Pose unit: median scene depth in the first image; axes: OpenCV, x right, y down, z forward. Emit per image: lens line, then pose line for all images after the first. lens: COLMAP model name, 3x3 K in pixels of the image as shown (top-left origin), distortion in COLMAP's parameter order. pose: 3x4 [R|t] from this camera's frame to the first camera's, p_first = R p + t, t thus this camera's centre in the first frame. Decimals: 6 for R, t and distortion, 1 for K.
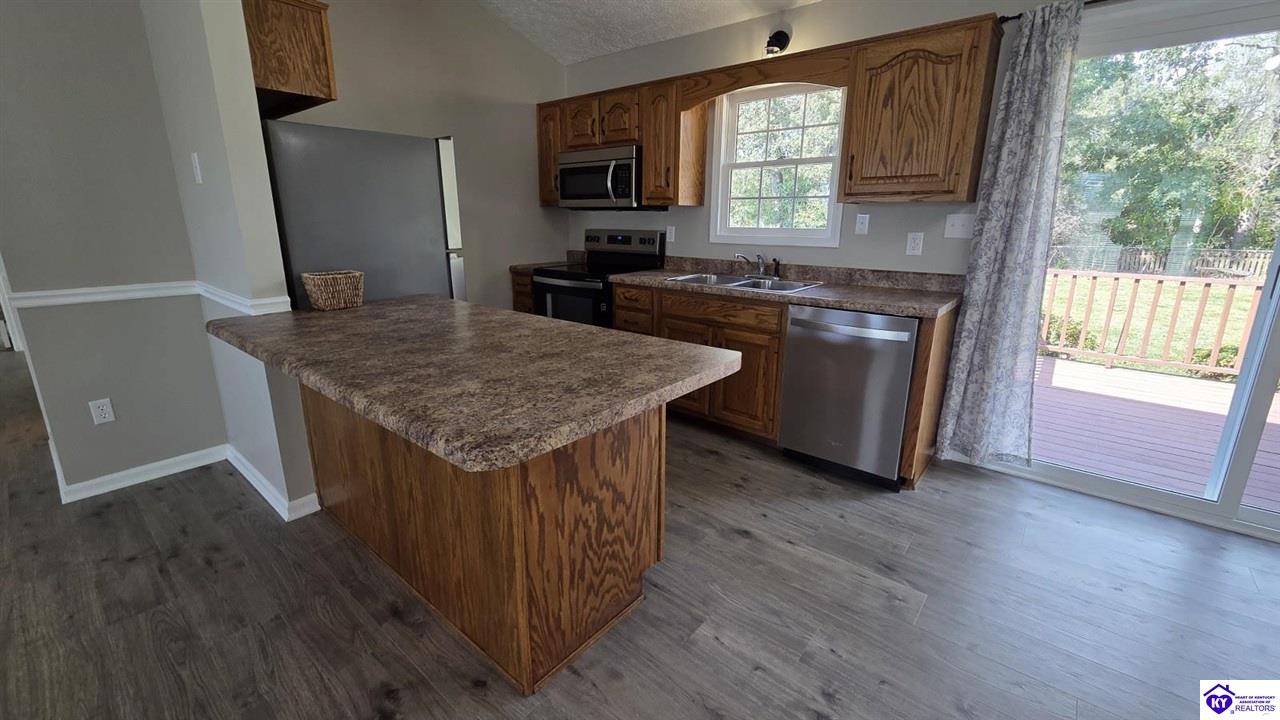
lens RADIAL K [[522.8, 0, 637.6], [0, 522.8, 348.5], [0, 0, 1]] dist [0.003477, 0.000374]
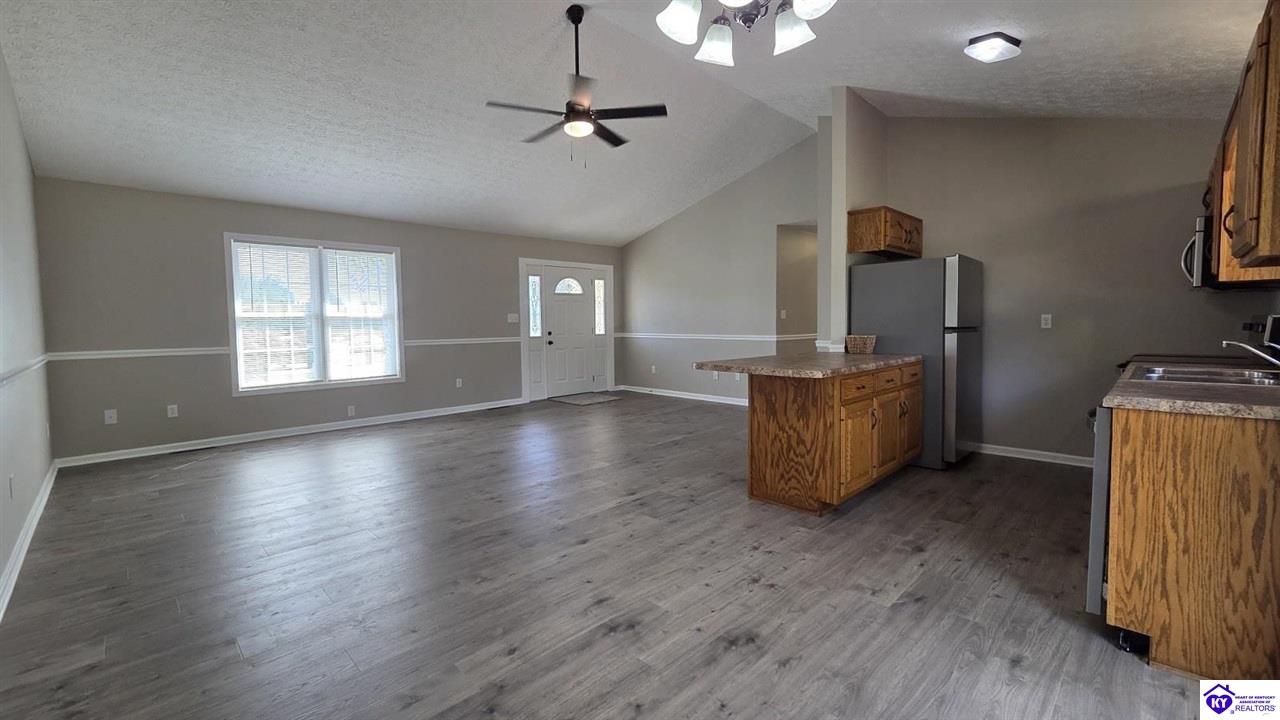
lens RADIAL K [[522.8, 0, 637.6], [0, 522.8, 348.5], [0, 0, 1]] dist [0.003477, 0.000374]
pose [[-0.086966, 0.046917, -0.995106, 1.098328], [-0.231906, 0.970495, 0.066024, -0.023521], [0.968843, 0.236513, -0.073519, 0.255722]]
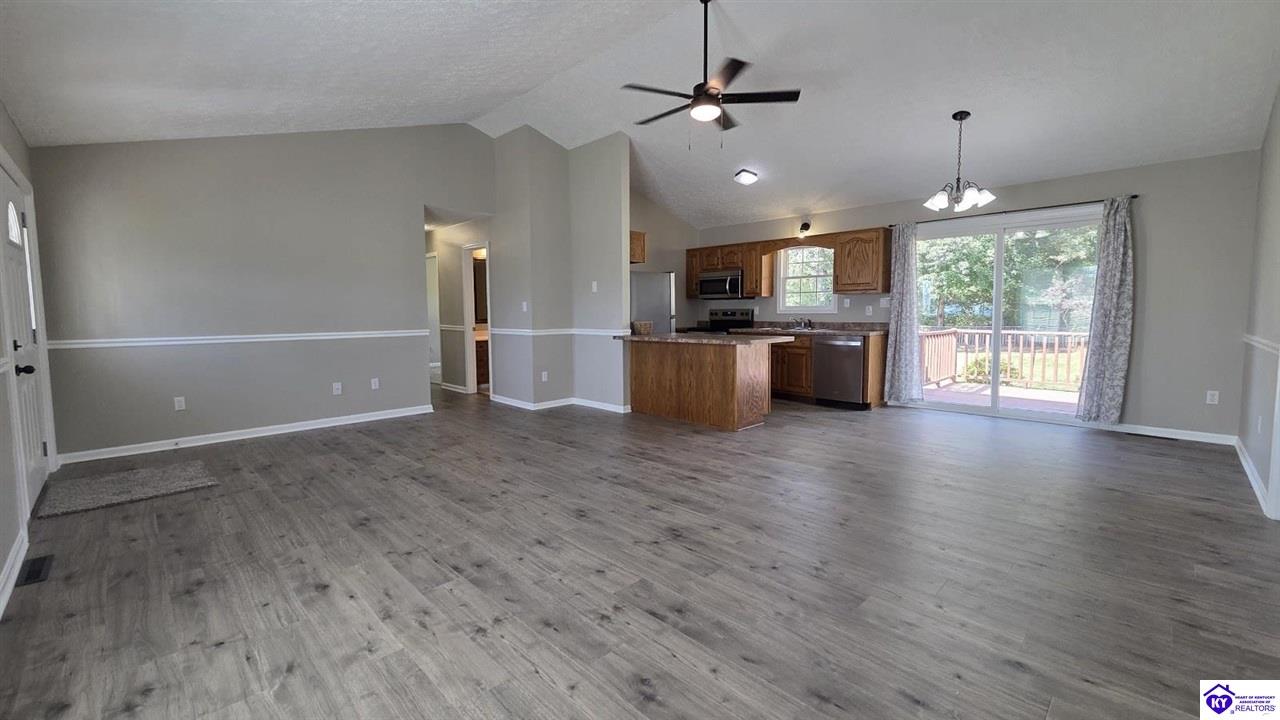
lens RADIAL K [[522.8, 0, 637.6], [0, 522.8, 348.5], [0, 0, 1]] dist [0.003477, 0.000374]
pose [[0.995500, -0.008053, -0.094422, -0.264804], [-0.008253, 0.985230, -0.171039, 0.356431], [0.094405, 0.171049, 0.980729, -1.292110]]
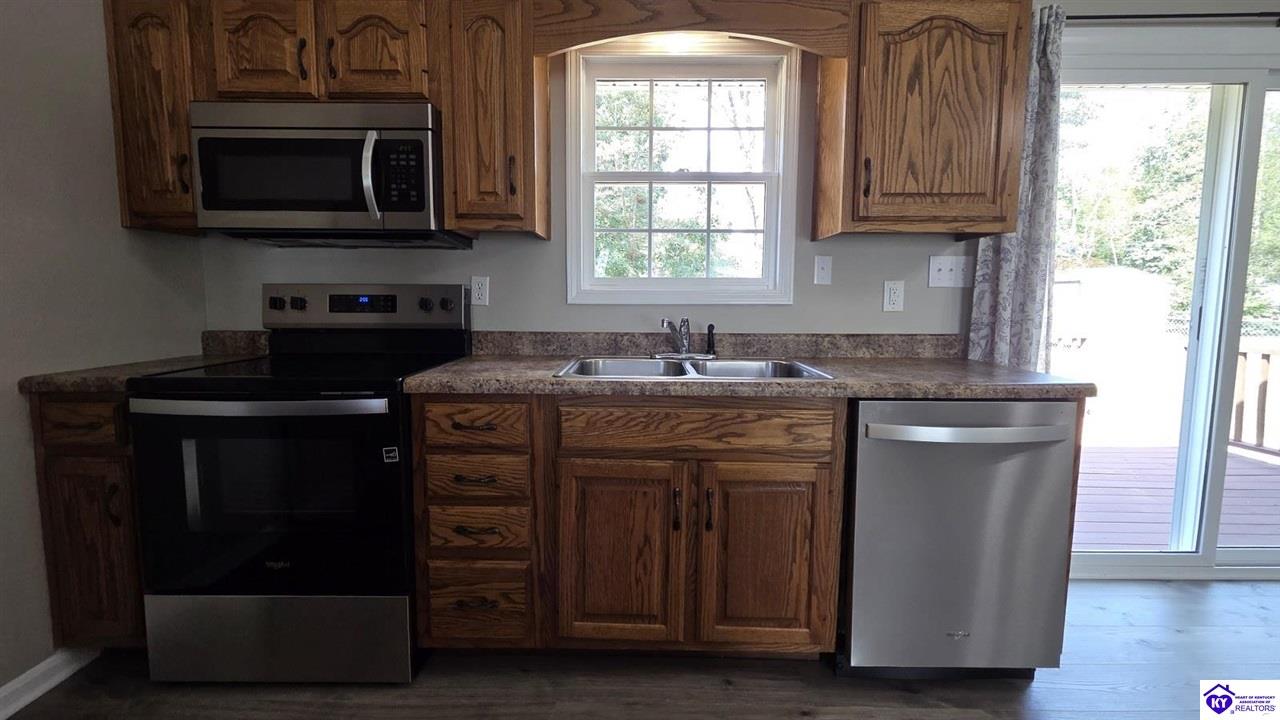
lens RADIAL K [[522.8, 0, 637.6], [0, 522.8, 348.5], [0, 0, 1]] dist [0.003477, 0.000374]
pose [[0.768763, -0.061658, 0.636555, -0.207710], [0.155559, 0.983476, -0.092607, -0.111031], [-0.620326, 0.170215, 0.765651, 0.647804]]
